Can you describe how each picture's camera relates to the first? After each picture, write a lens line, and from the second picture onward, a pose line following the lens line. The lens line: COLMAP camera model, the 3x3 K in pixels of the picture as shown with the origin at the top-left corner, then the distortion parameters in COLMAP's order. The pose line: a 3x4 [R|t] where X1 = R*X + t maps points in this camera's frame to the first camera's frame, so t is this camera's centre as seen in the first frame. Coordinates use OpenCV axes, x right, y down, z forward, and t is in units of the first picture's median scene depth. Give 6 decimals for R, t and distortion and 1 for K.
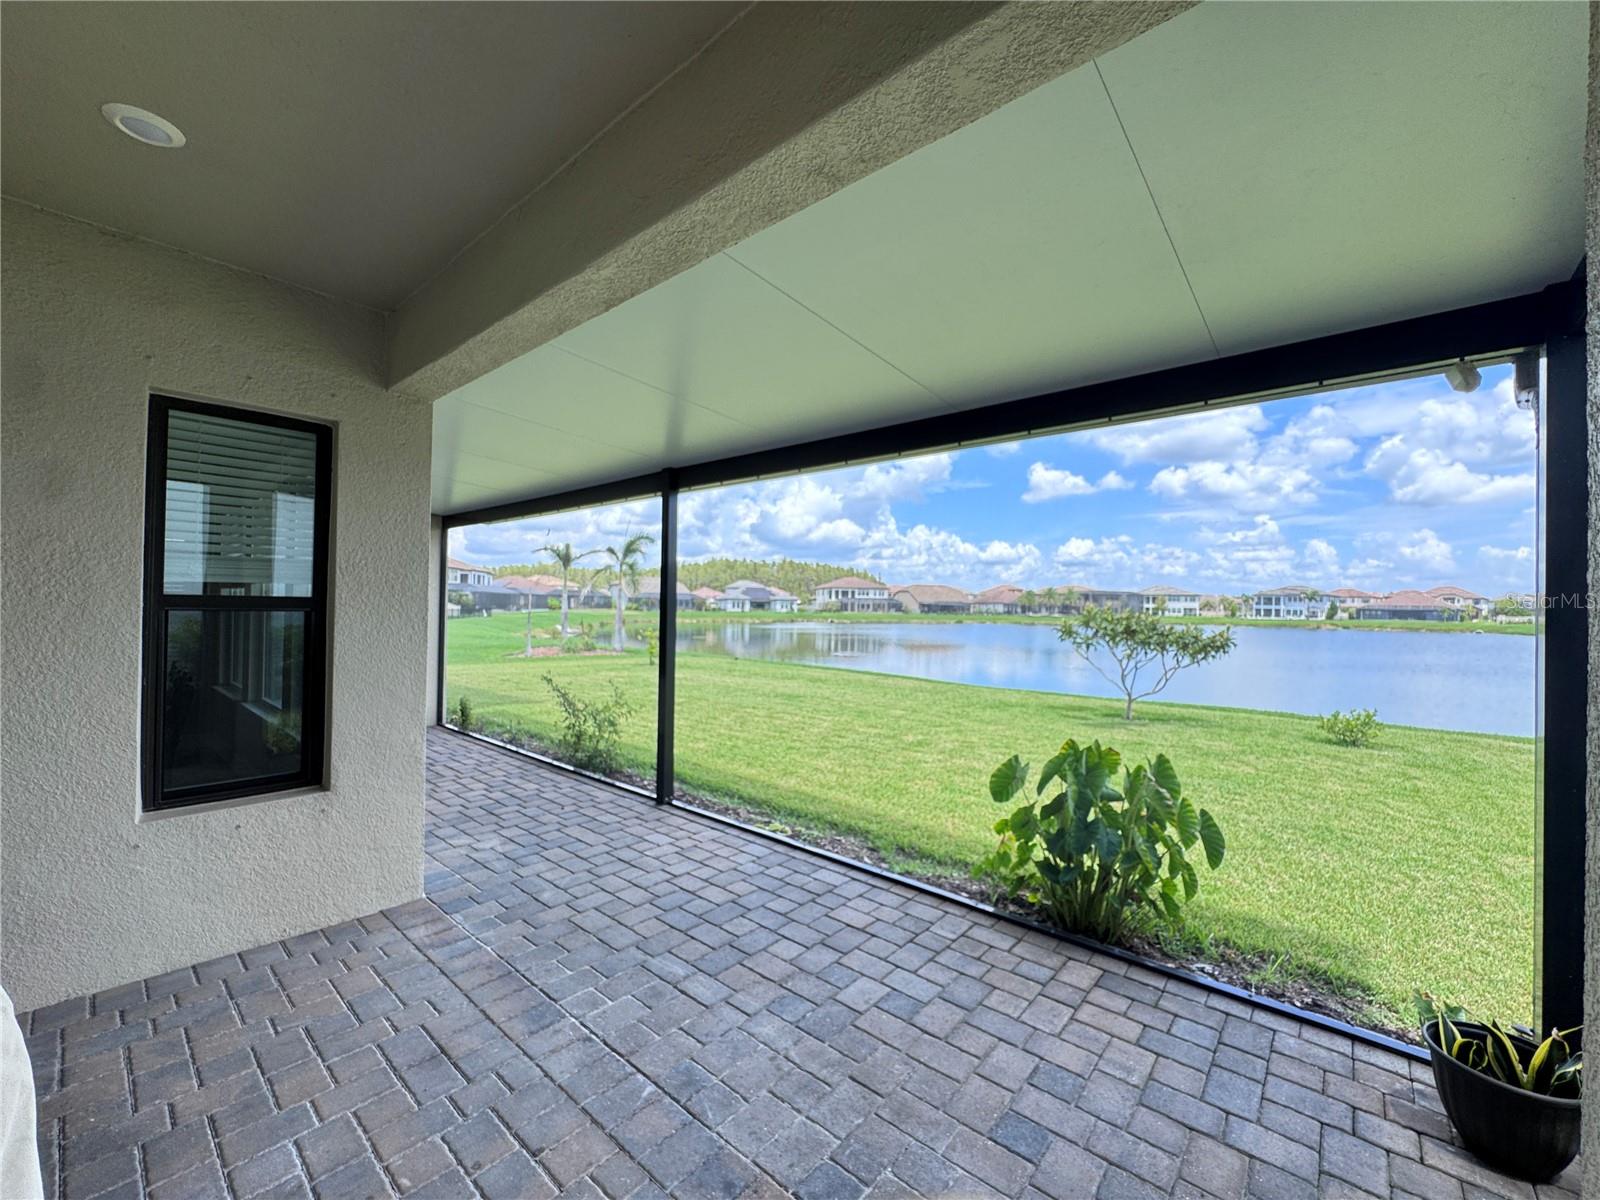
lens RADIAL K [[641.4, 0, 800.0], [0, 641.4, 600.0], [0, 0, 1]] dist [-0.024957, 0.000014]
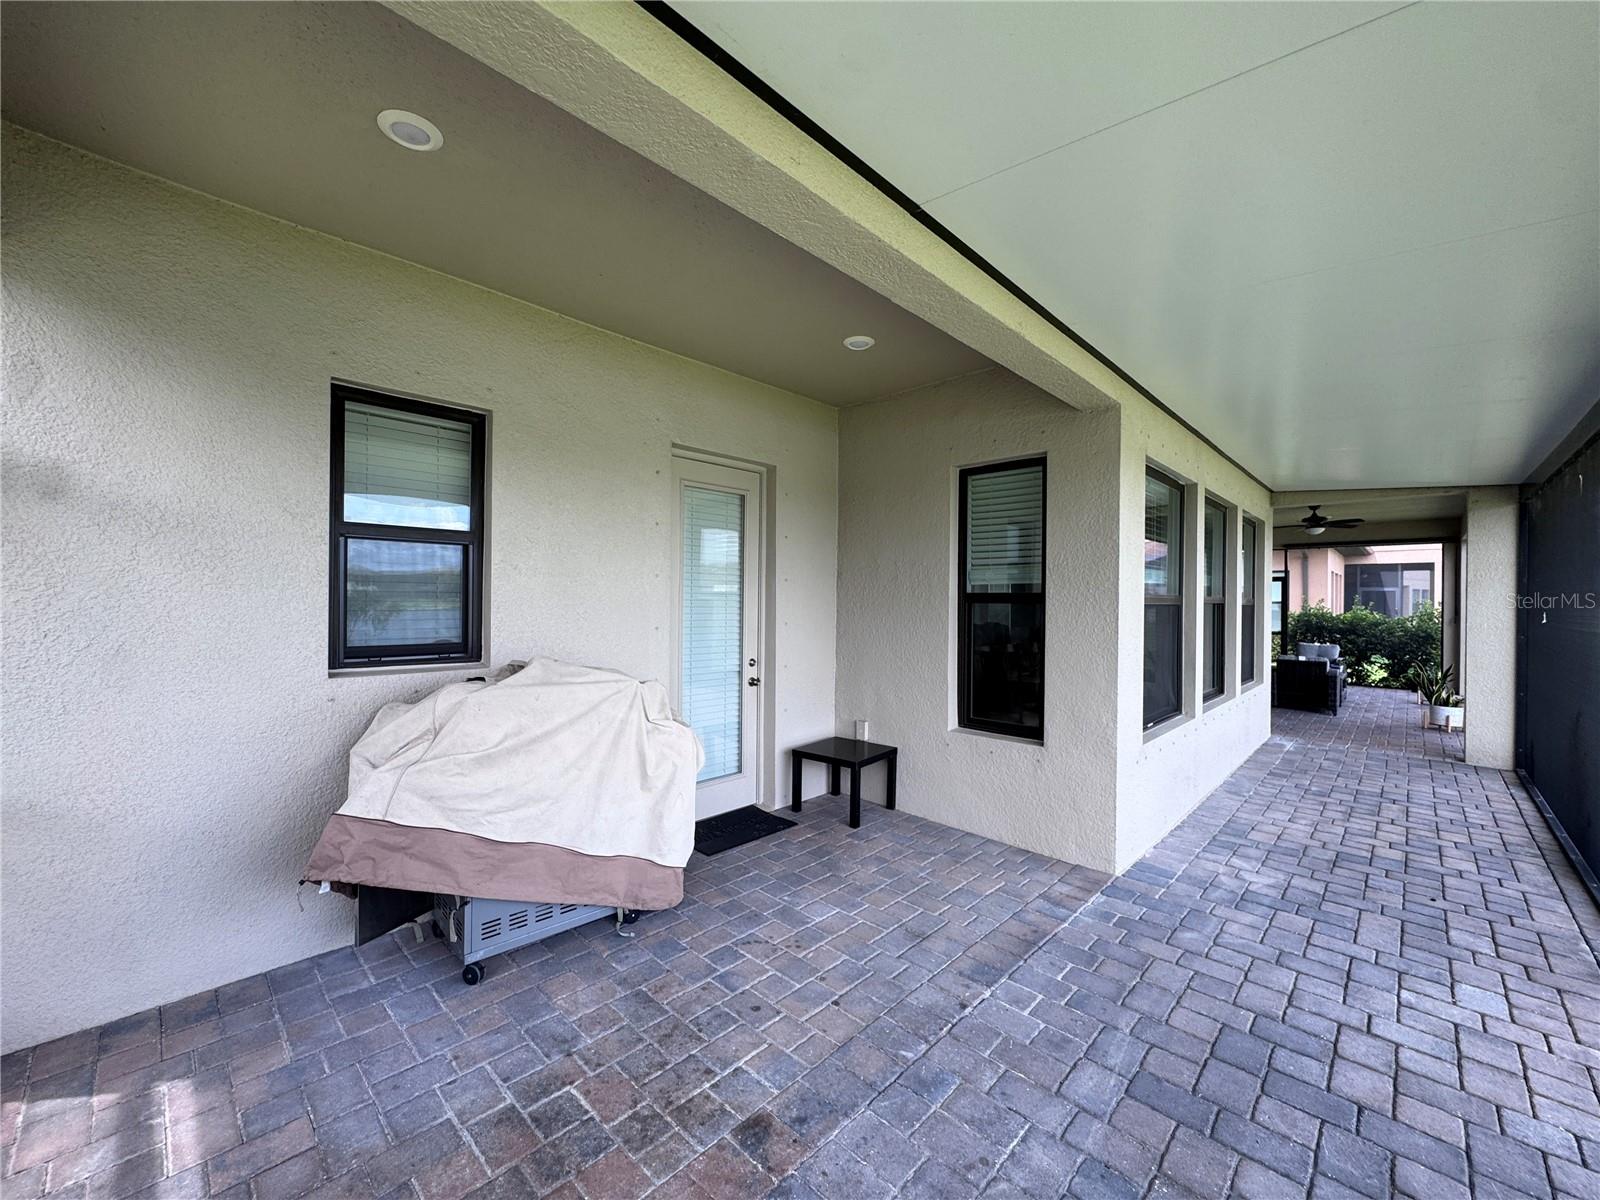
lens RADIAL K [[638.5, 0, 800.0], [0, 638.5, 600.0], [0, 0, 1]] dist [-0.003343, 0.000322]
pose [[-0.055068, -0.011480, -0.998417, 0.457904], [-0.000681, 0.999934, -0.011460, 0.021107], [0.998482, 0.000049, -0.055072, 0.484885]]
